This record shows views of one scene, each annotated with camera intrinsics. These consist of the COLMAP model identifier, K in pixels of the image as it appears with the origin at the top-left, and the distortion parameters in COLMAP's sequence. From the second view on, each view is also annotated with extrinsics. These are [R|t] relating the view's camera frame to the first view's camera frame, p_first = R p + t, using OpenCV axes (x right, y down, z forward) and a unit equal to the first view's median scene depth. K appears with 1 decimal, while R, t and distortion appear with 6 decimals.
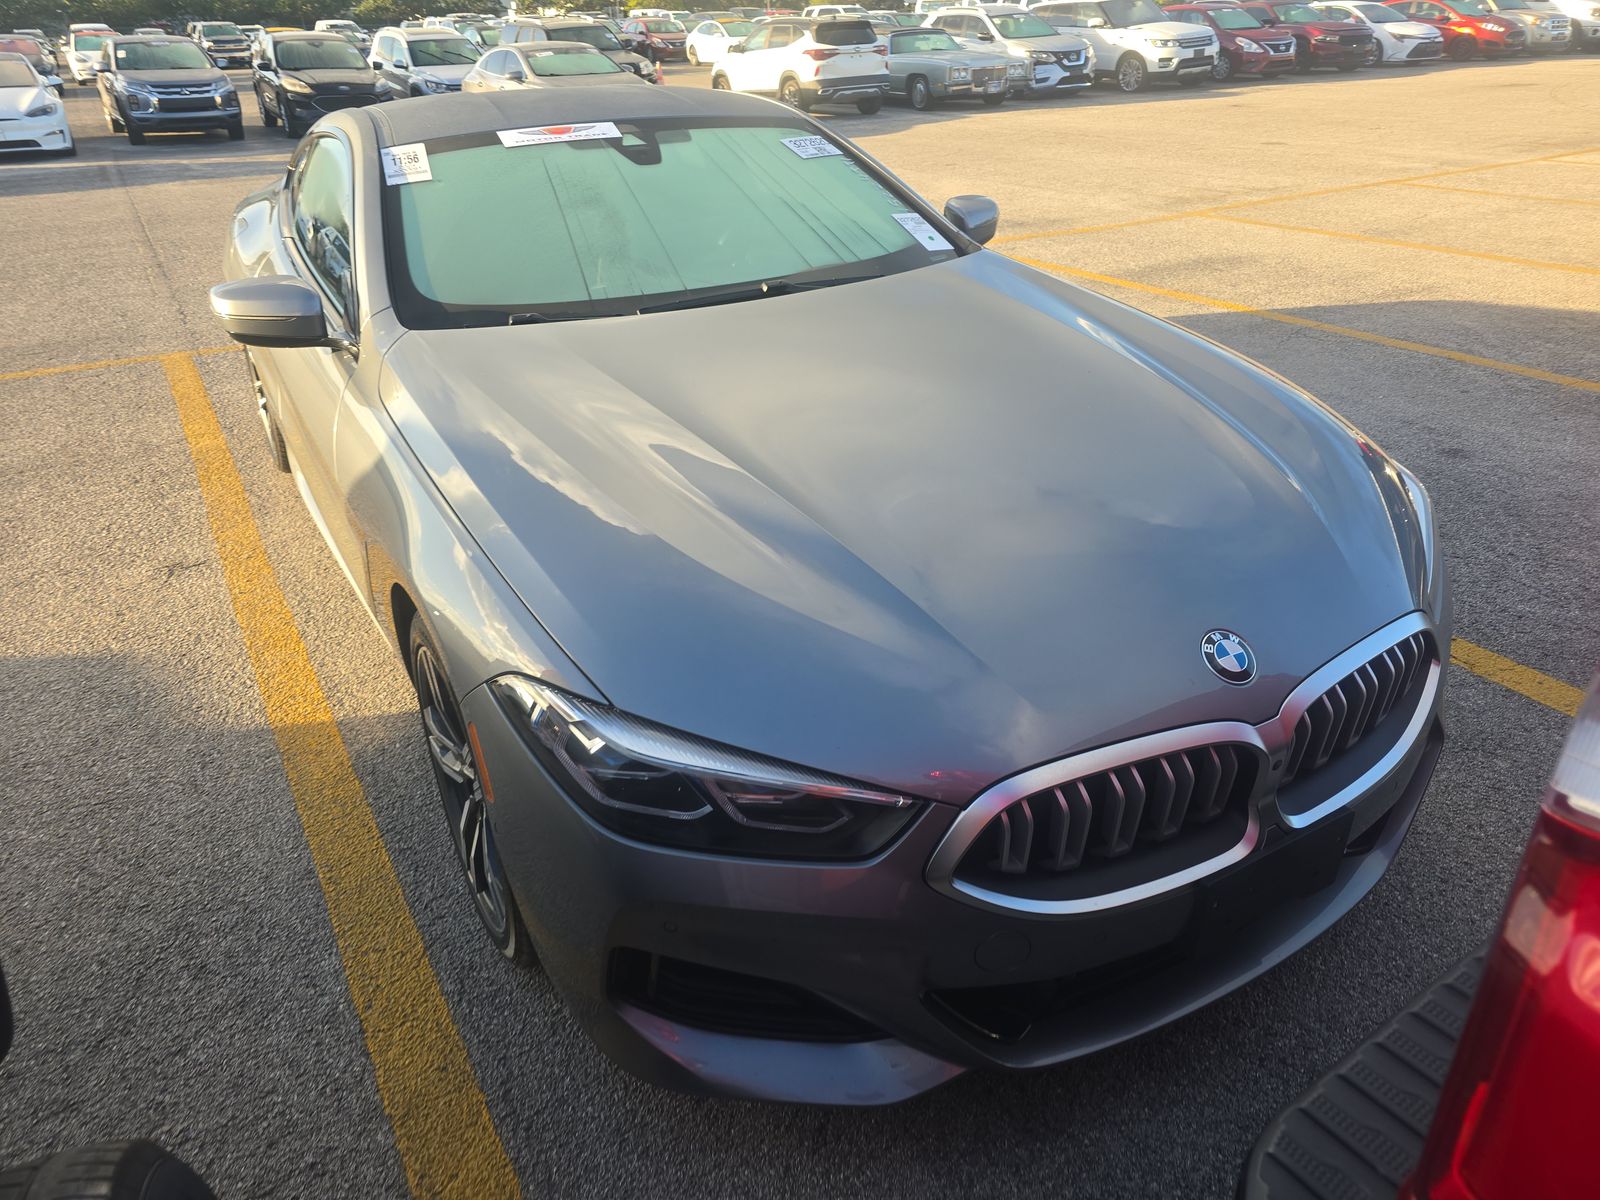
lens RADIAL K [[1137.8, 0, 713.5], [0, 1137.8, 675.0], [0, 0, 1]] dist [0.078620, -0.066733]
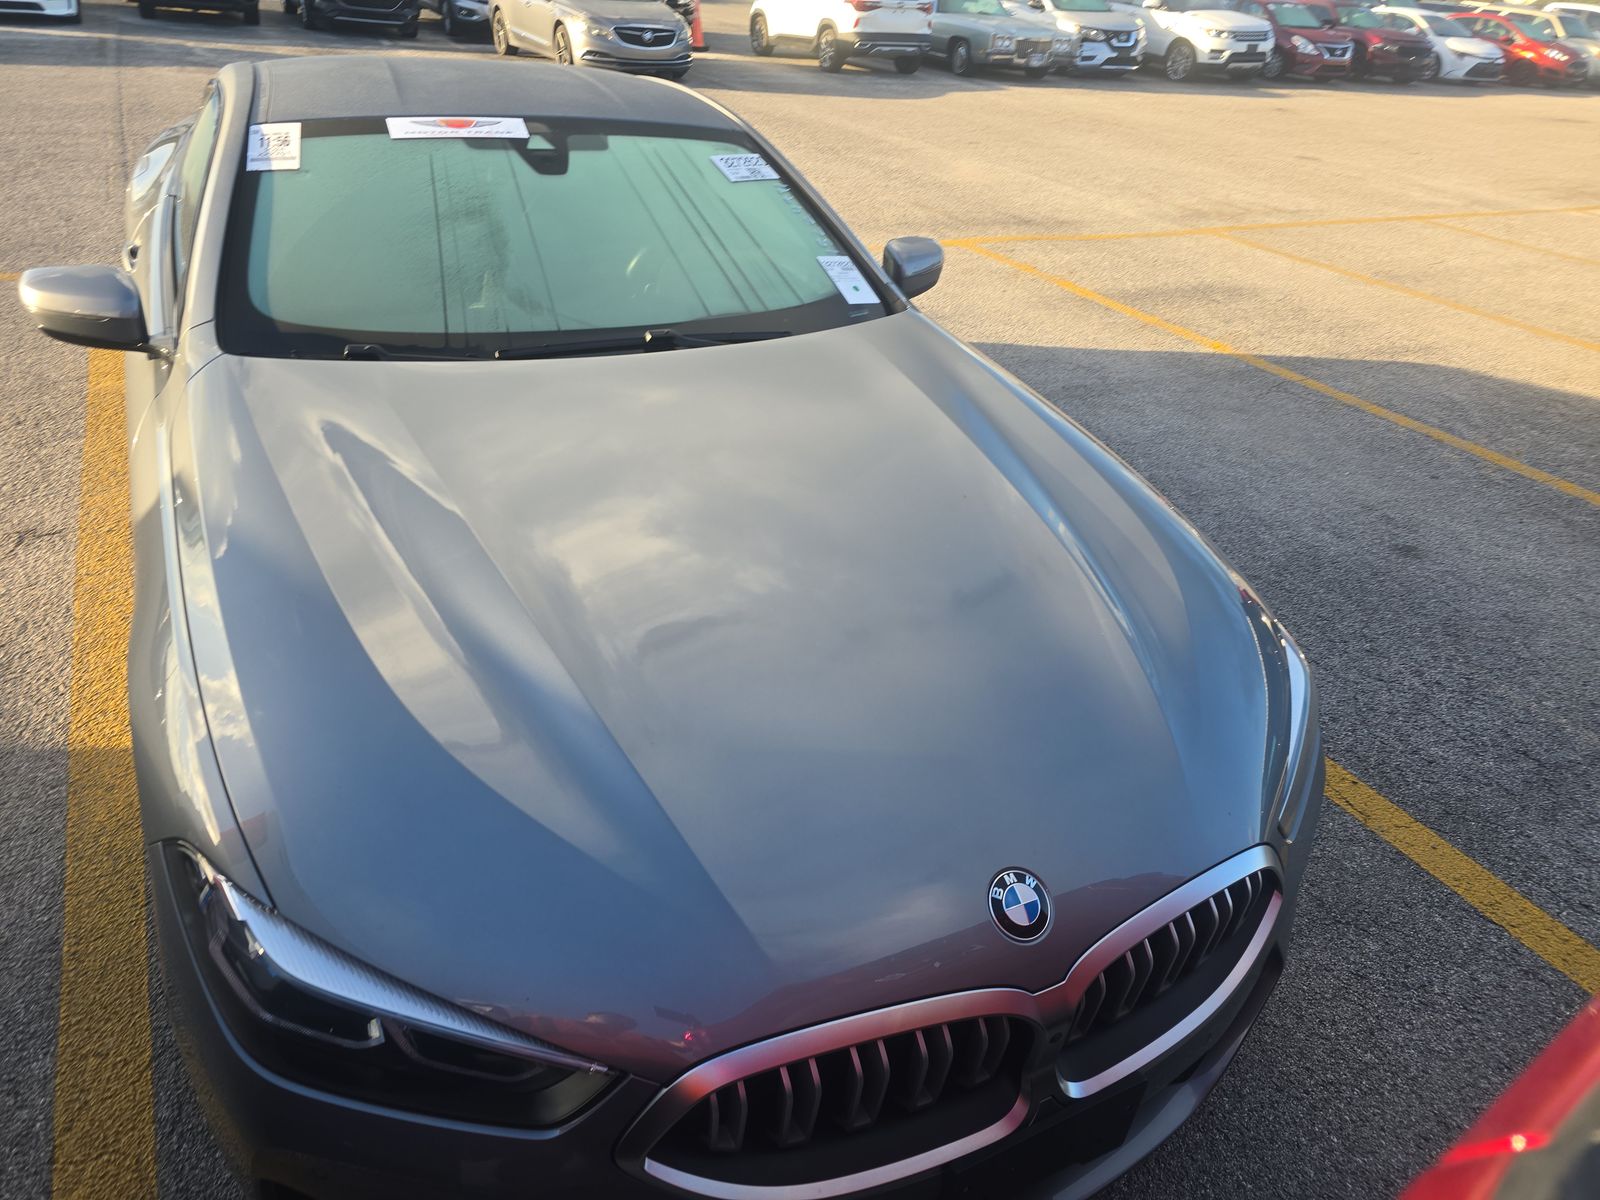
lens RADIAL K [[1085.3, 0, 784.7], [0, 1085.3, 596.2], [0, 0, 1]] dist [0.044496, -0.029368]
pose [[0.993649, 0.112154, 0.009138, 0.119403], [-0.112476, 0.992341, 0.051069, -0.136522], [-0.003340, -0.051773, 0.998653, 0.094292]]
